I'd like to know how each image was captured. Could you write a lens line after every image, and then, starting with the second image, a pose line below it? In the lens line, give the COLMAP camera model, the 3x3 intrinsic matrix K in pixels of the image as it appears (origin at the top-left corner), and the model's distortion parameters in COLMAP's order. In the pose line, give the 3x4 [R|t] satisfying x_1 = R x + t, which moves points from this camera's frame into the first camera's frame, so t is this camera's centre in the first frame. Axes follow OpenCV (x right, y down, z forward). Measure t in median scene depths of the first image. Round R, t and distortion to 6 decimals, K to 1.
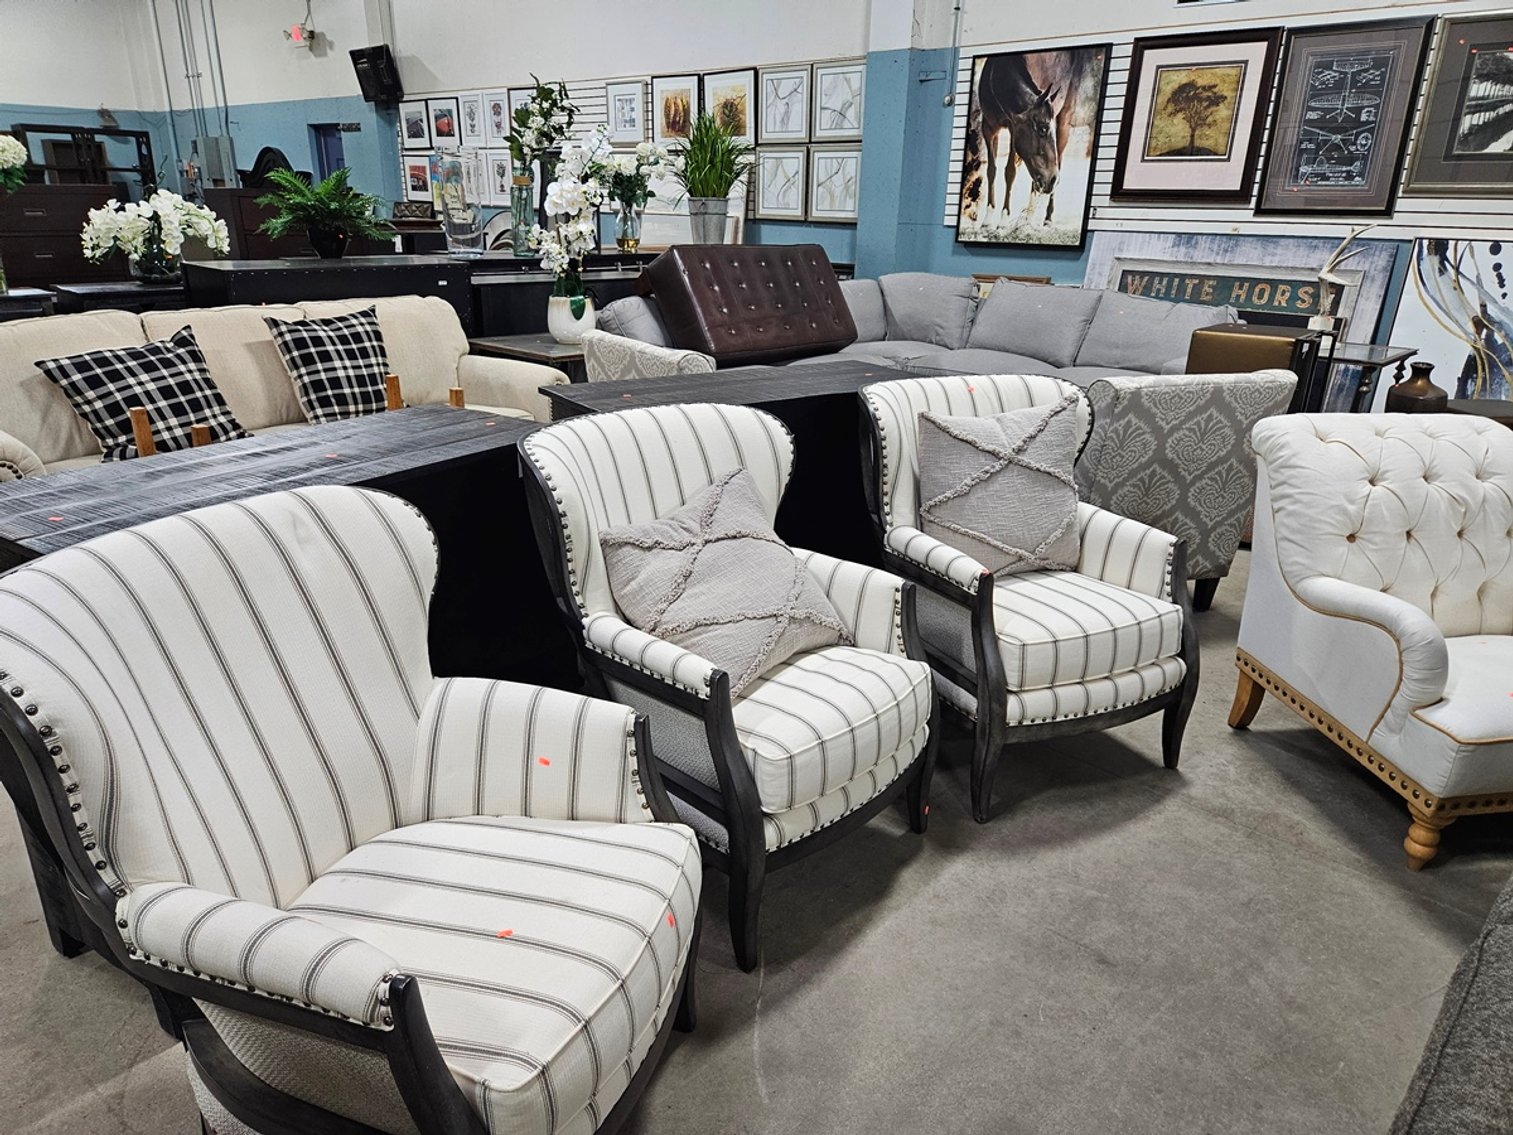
lens RADIAL K [[1012.6, 0, 756.5], [0, 1012.6, 567.5], [0, 0, 1]] dist [0.010374, -0.000339]
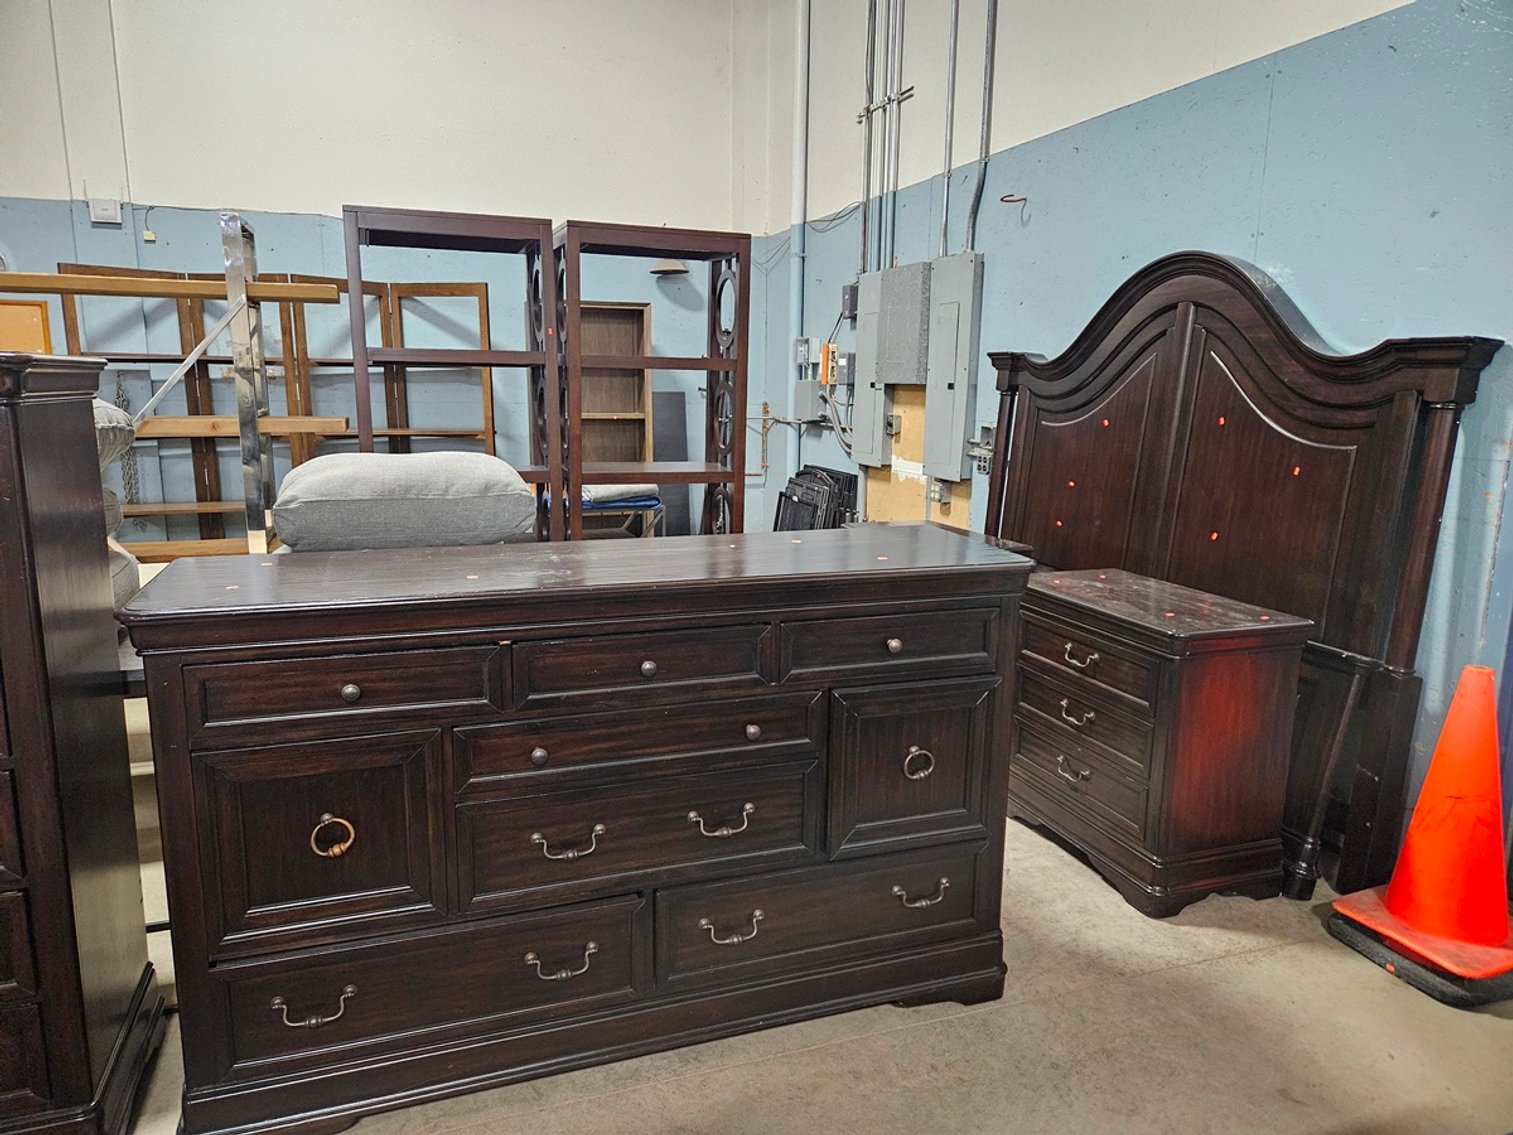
lens RADIAL K [[1012.6, 0, 756.5], [0, 1012.6, 567.5], [0, 0, 1]] dist [0.010374, -0.000339]
pose [[0.882895, 0.070708, -0.464216, -0.402366], [-0.150382, 0.979106, -0.136879, -0.262451], [0.444839, 0.190659, 0.875081, 0.677996]]
